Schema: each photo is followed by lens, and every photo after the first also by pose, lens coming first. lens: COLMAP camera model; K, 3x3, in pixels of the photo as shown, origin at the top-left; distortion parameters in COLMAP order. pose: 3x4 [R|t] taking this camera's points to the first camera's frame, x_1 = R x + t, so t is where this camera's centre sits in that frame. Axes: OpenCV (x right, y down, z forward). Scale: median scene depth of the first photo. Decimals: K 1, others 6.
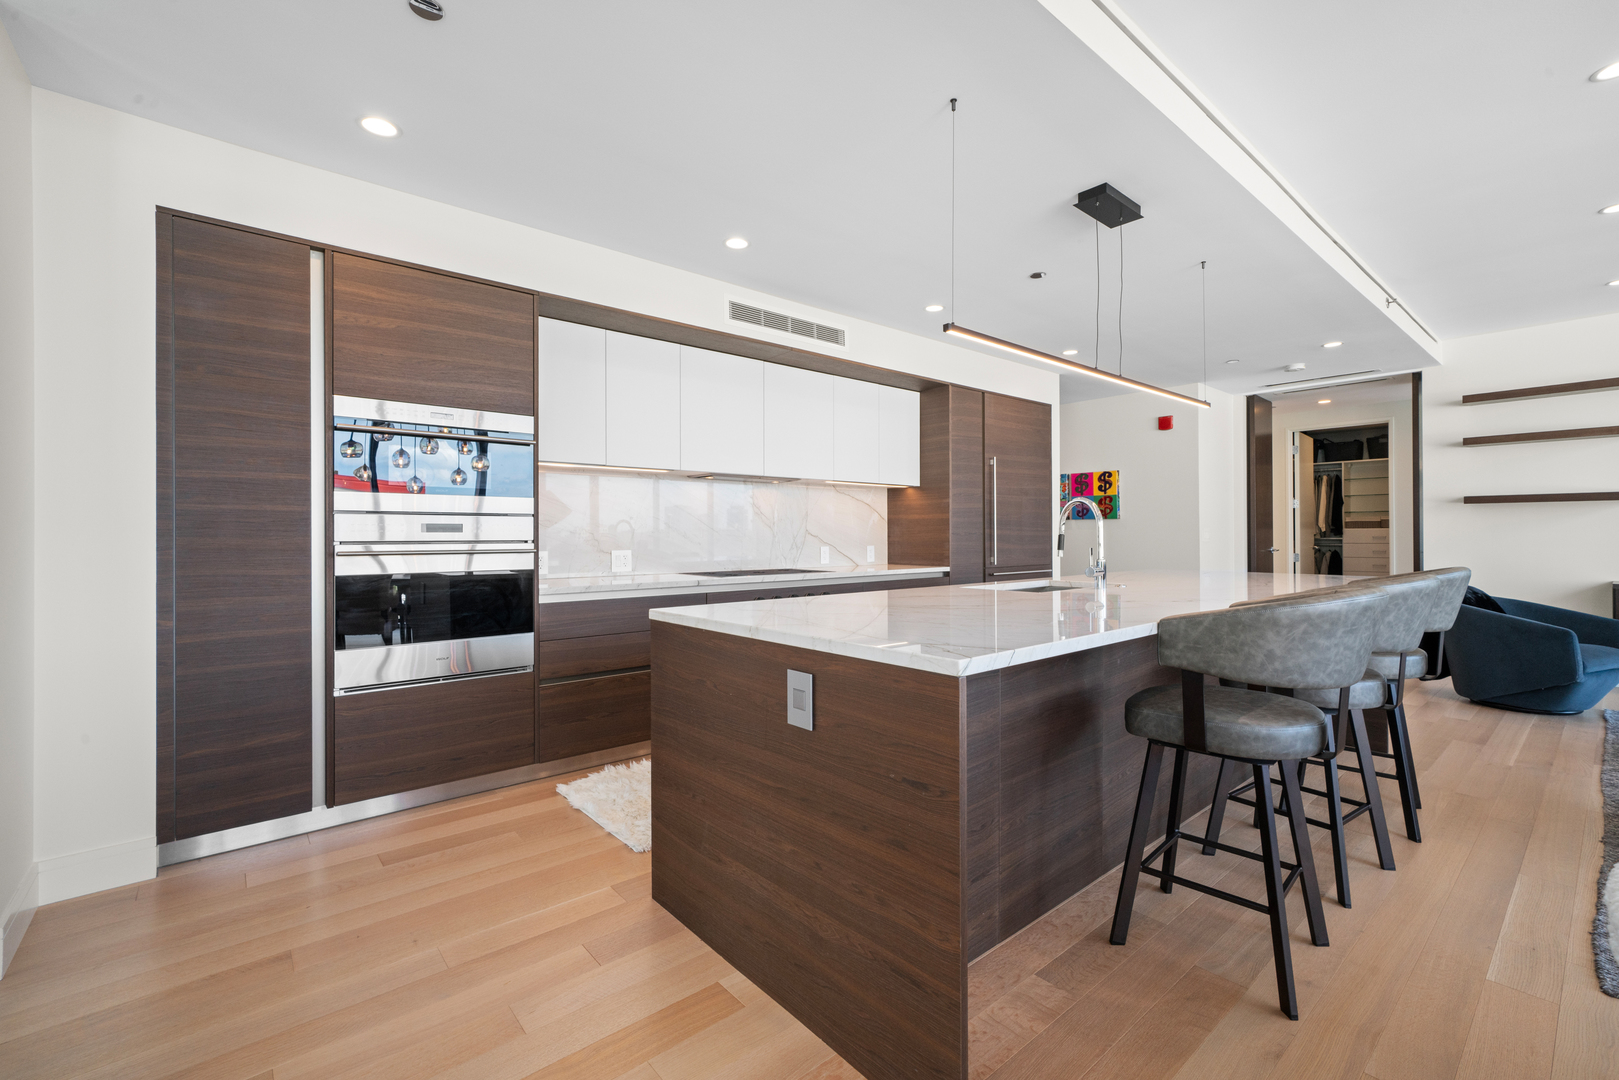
lens RADIAL K [[705.9, 0, 810.7], [0, 705.9, 542.1], [0, 0, 1]] dist [-0.006011, 0.004833]
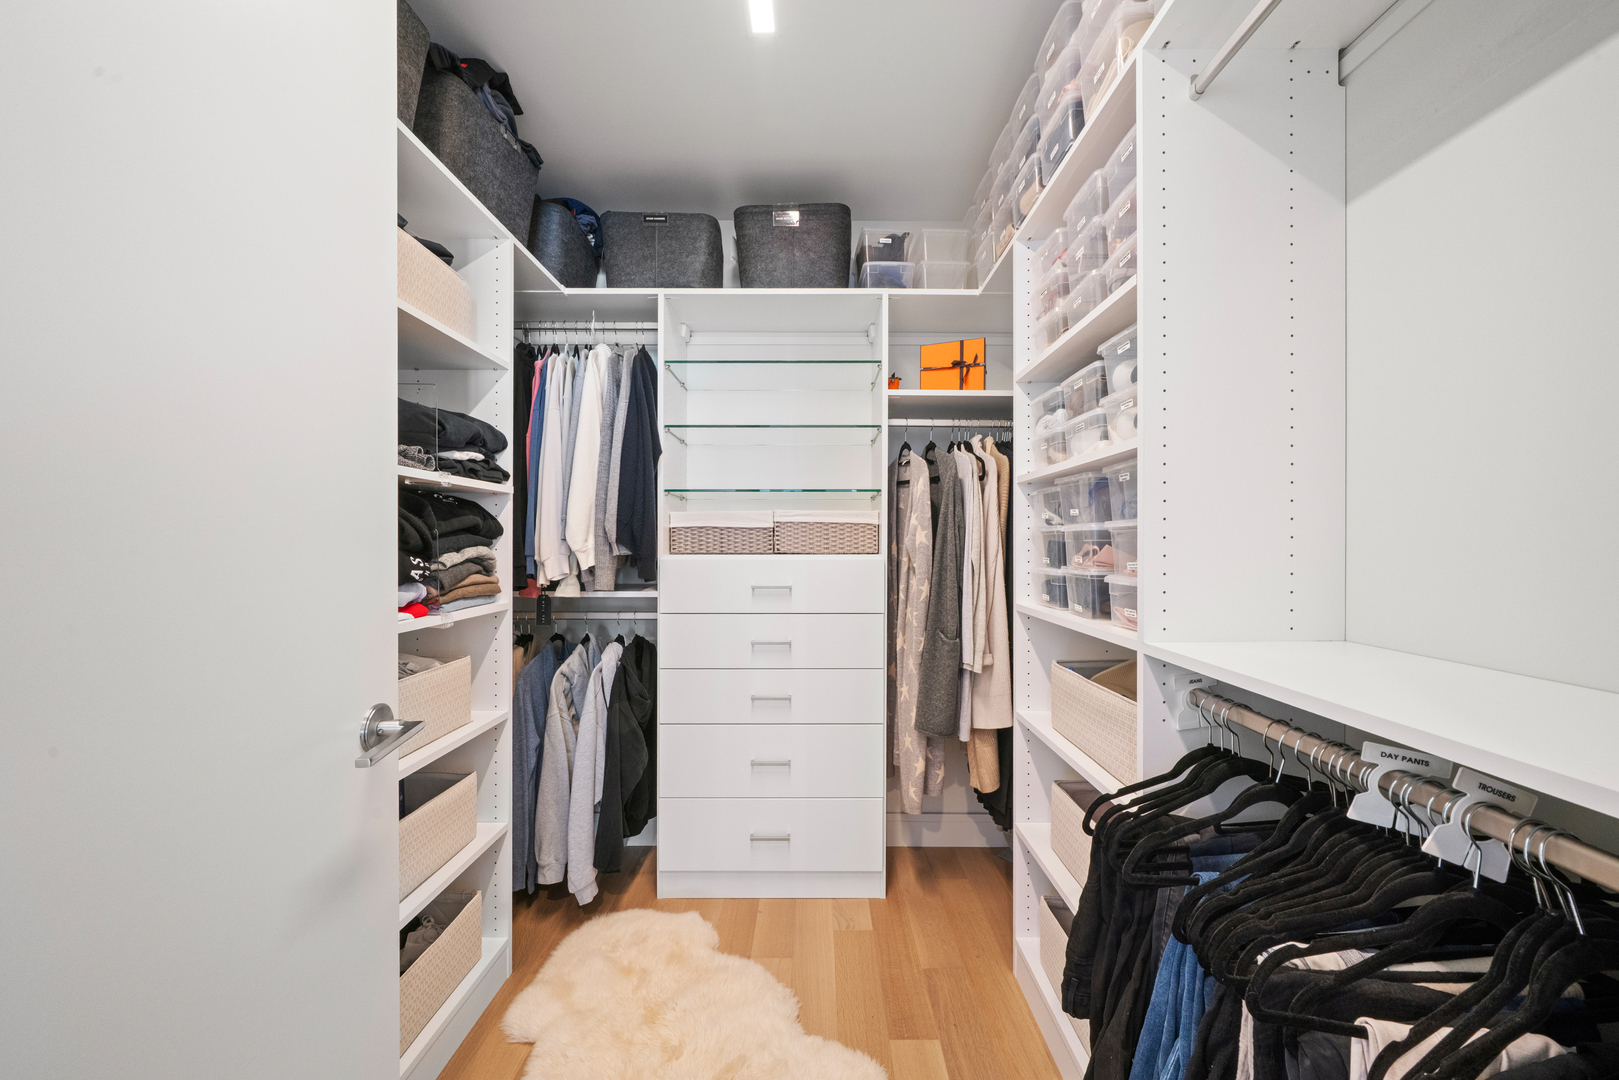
lens RADIAL K [[569.2, 0, 811.7], [0, 569.2, 541.8], [0, 0, 1]] dist [-0.022696, 0.002167]
pose [[0.654915, 0.008650, 0.755653, 0.636540], [-0.001727, 0.999949, -0.009949, -0.021097], [-0.755701, 0.005210, 0.654896, 0.825070]]
